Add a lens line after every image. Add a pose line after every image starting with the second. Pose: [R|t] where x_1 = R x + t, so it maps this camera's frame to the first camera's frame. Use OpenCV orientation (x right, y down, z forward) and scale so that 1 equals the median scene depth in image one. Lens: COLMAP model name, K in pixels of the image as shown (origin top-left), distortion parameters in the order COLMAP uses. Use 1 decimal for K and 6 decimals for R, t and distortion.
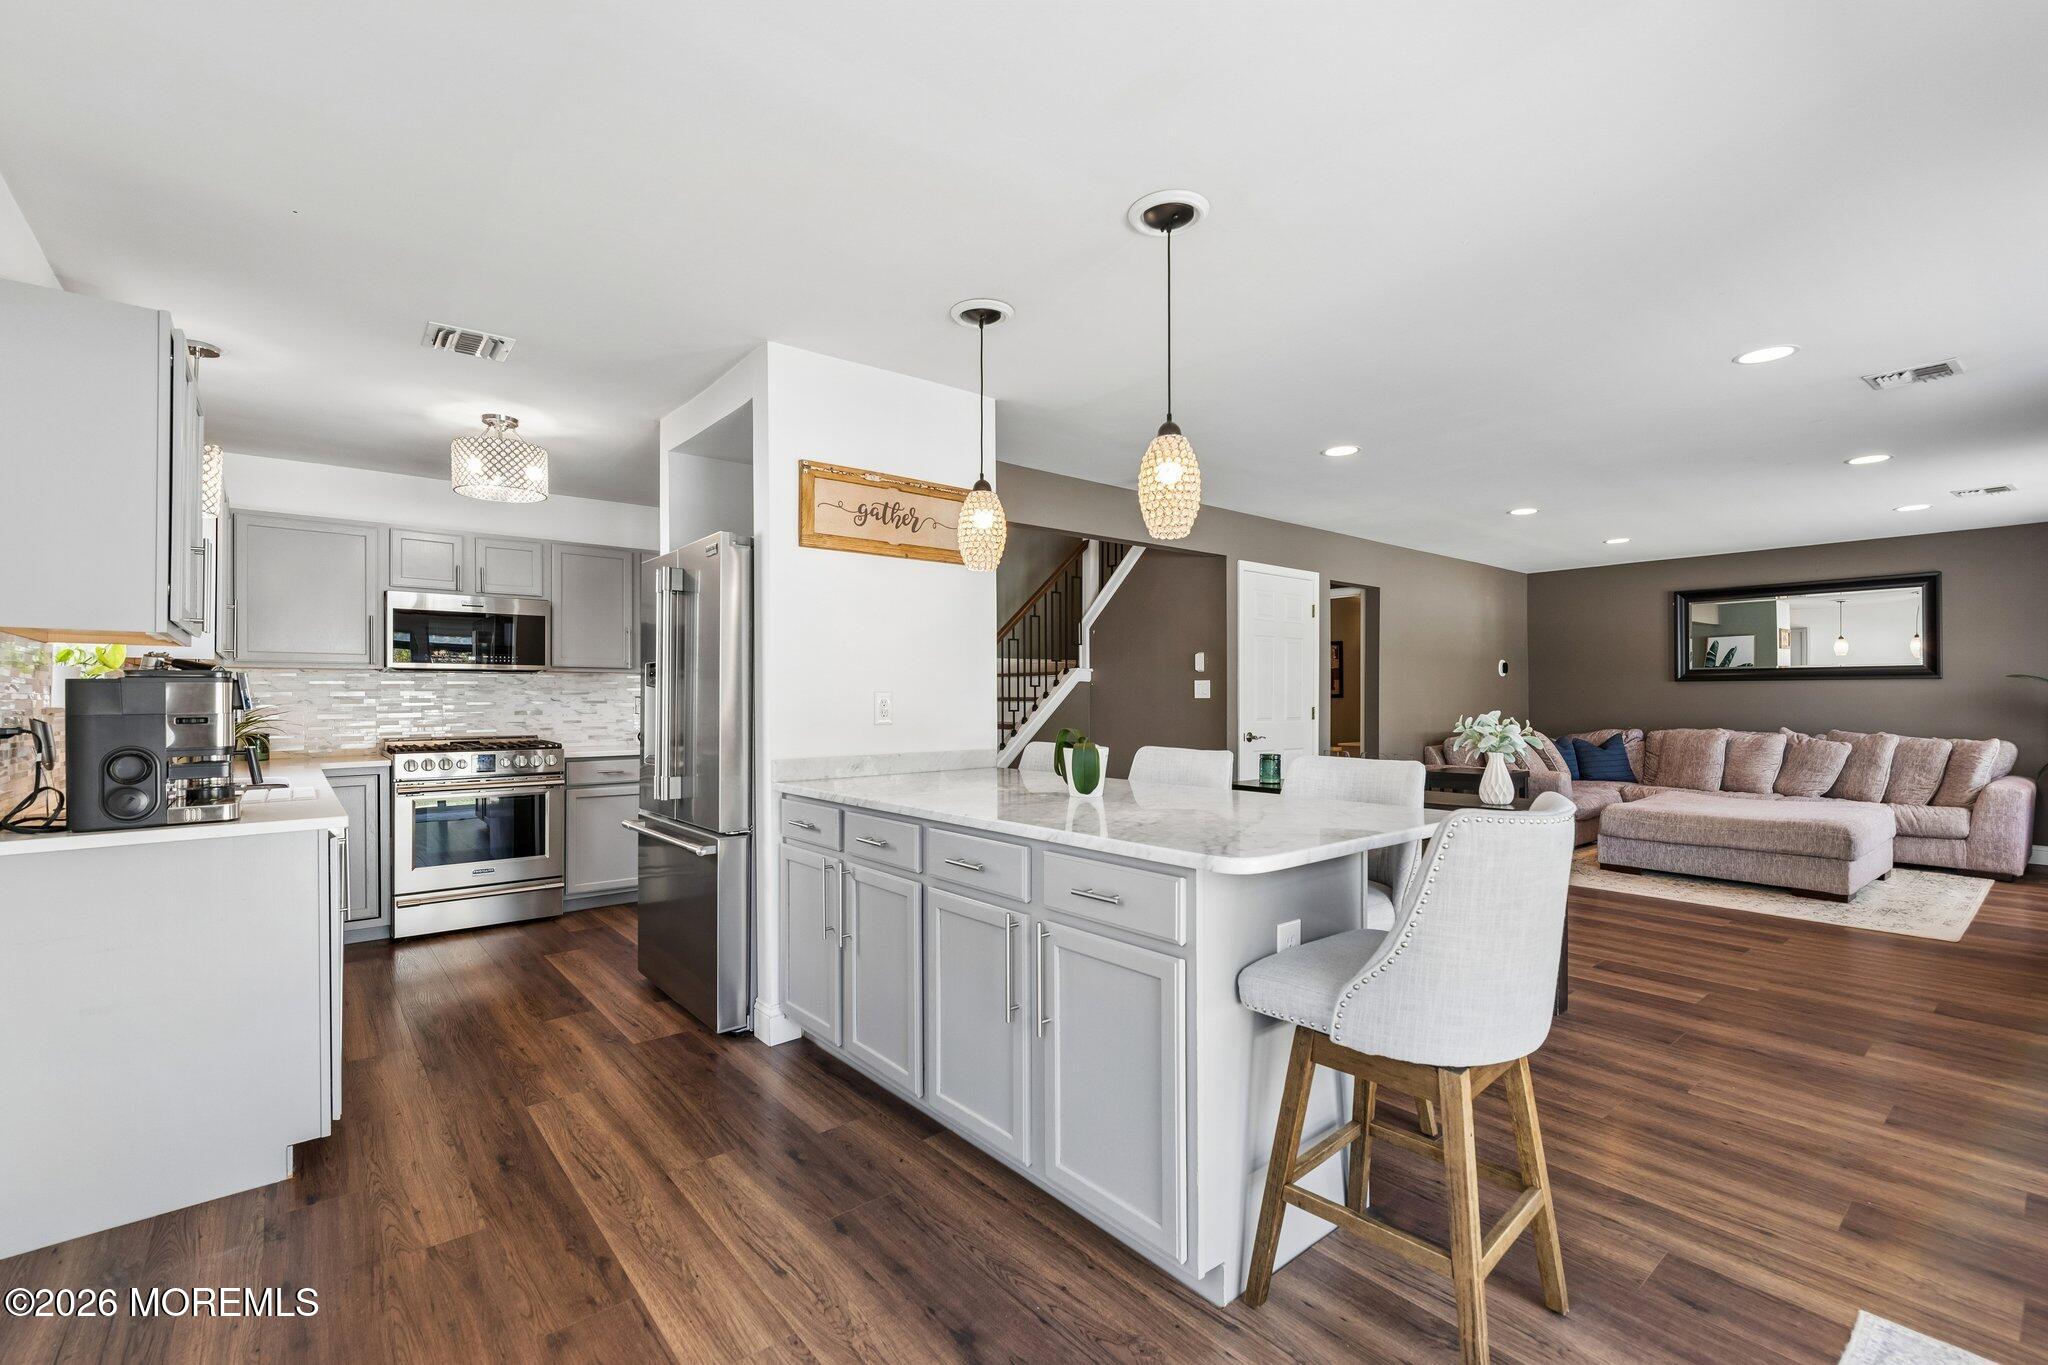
lens RADIAL K [[892.2, 0, 1034.3], [0, 892.2, 694.7], [0, 0, 1]] dist [0.002362, -0.000904]
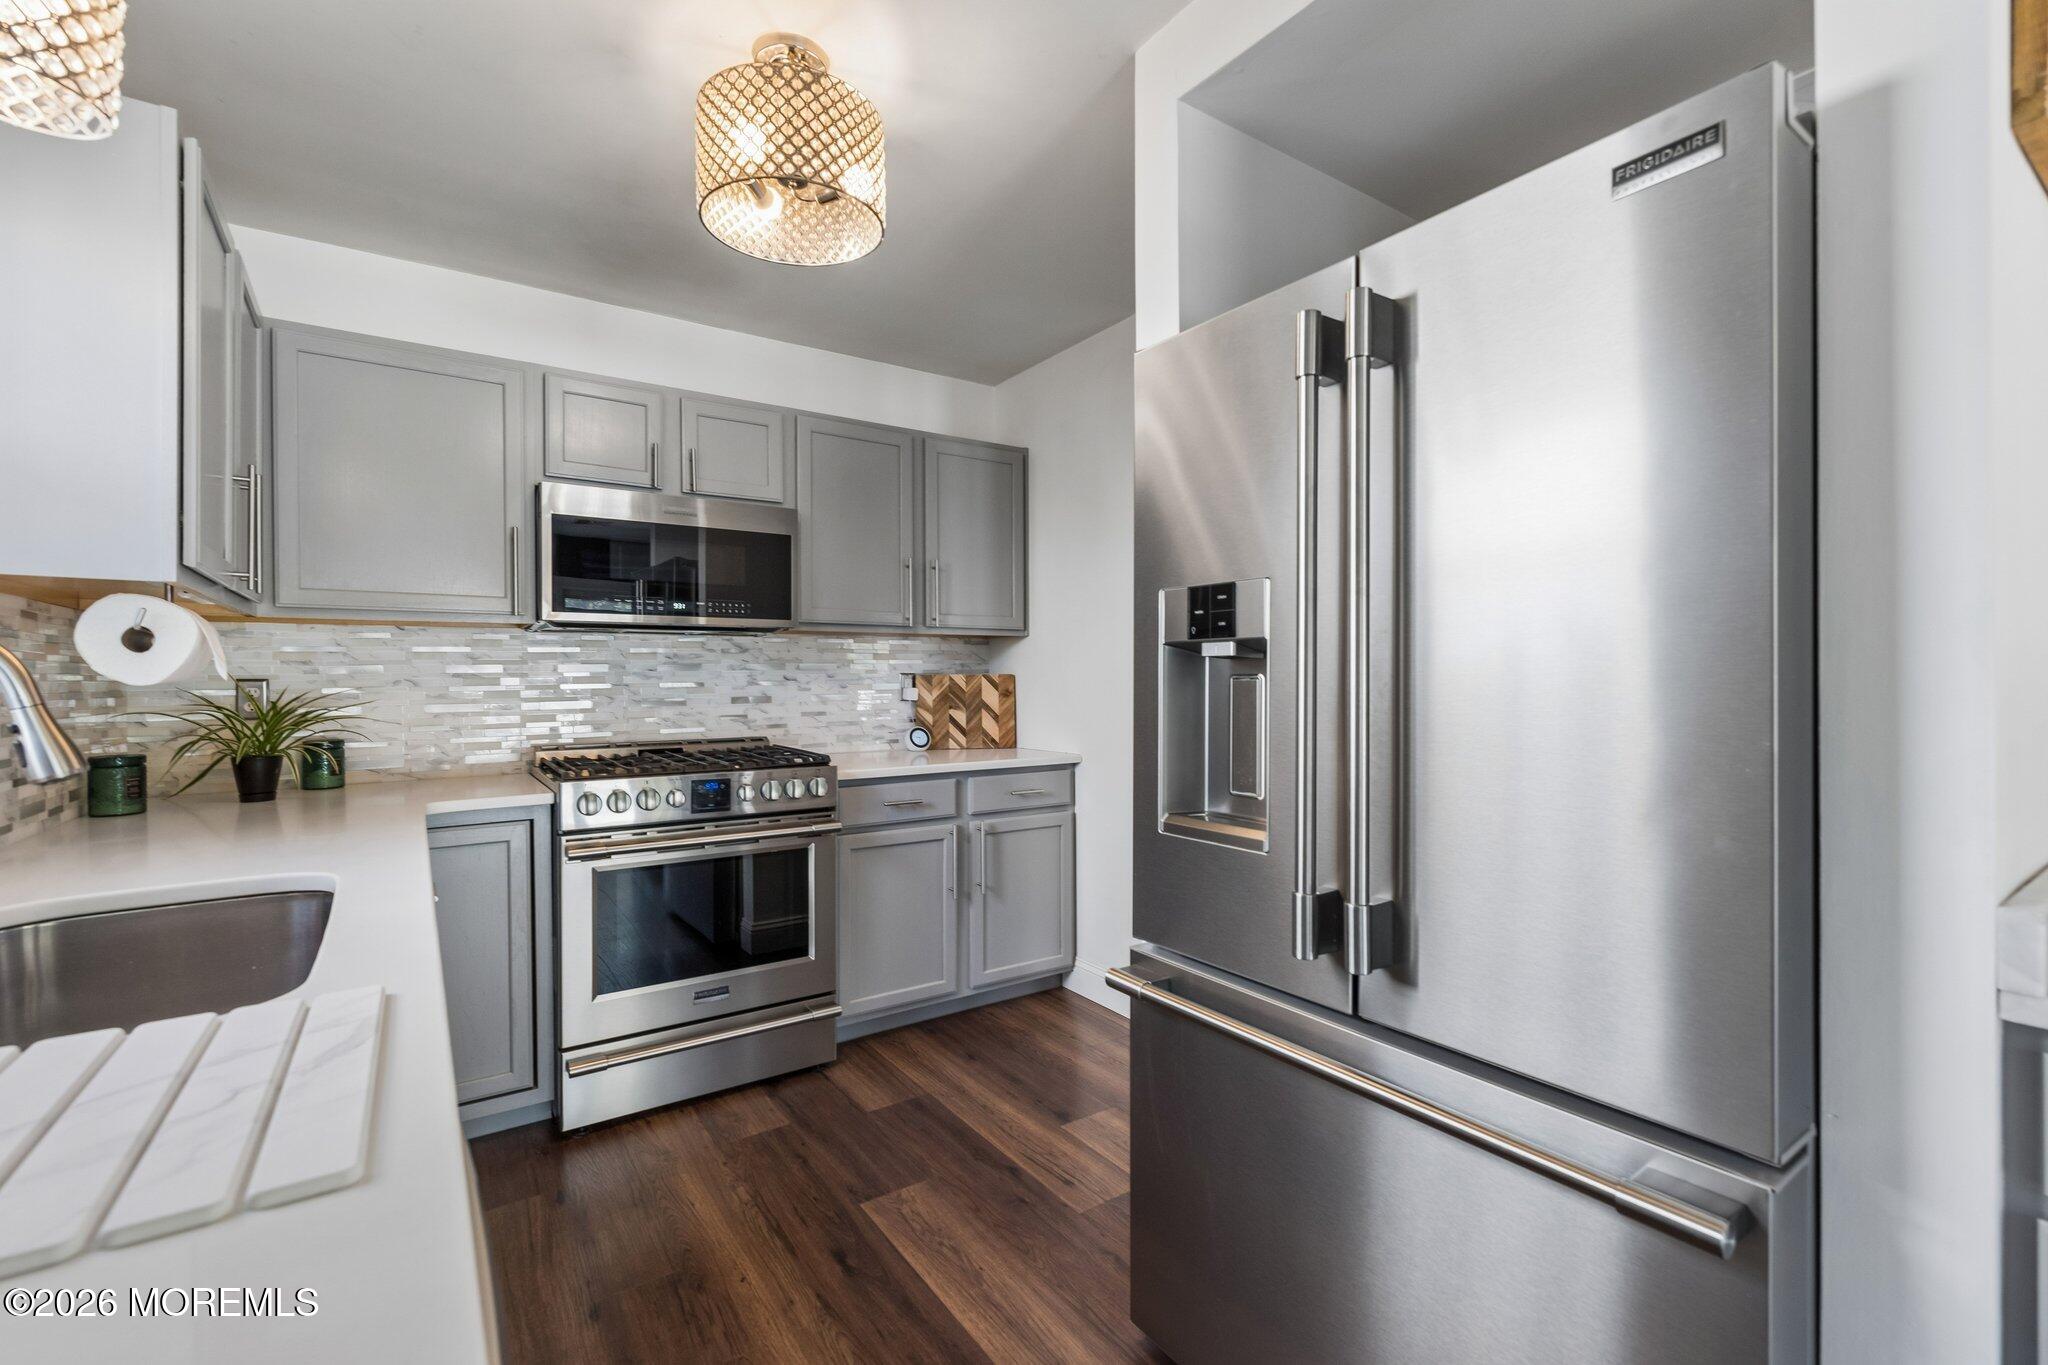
lens RADIAL K [[892.2, 0, 1033.4], [0, 892.2, 679.3], [0, 0, 1]] dist [0.002362, -0.000904]
pose [[0.996095, -0.000997, -0.088282, -0.319021], [0.001621, 0.999974, 0.006998, 0.002045], [0.088272, -0.007114, 0.996071, 0.406897]]
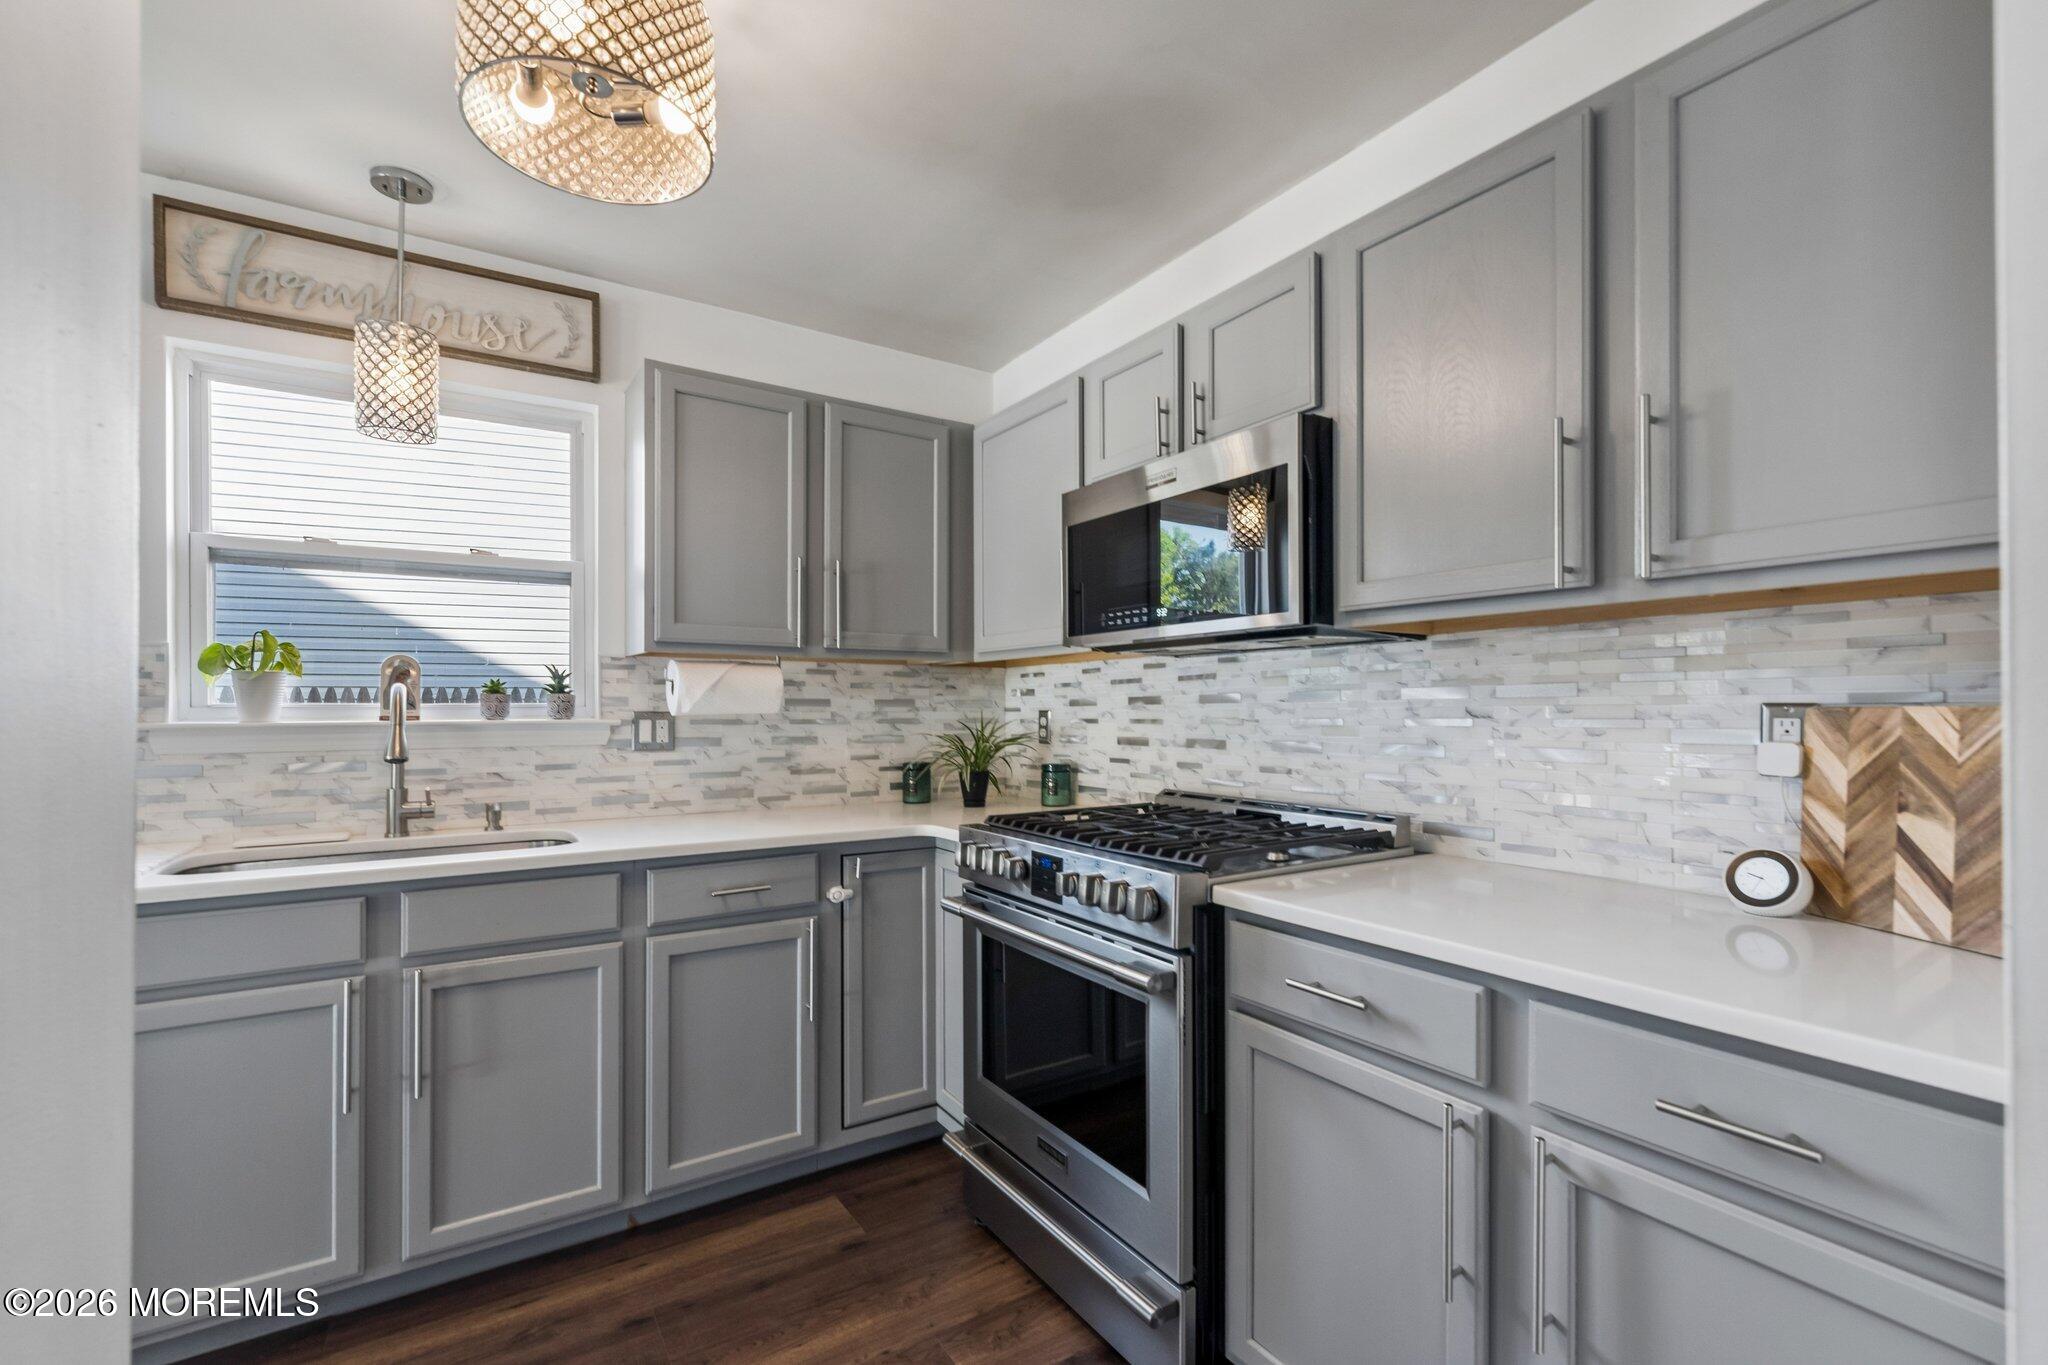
lens RADIAL K [[892.2, 0, 1014.5], [0, 892.2, 702.9], [0, 0, 1]] dist [0.002362, -0.000904]
pose [[-0.130212, -0.002516, -0.991483, -0.193093], [0.006729, 0.999972, -0.003421, 0.001521], [0.991463, -0.007117, -0.130191, 0.885427]]
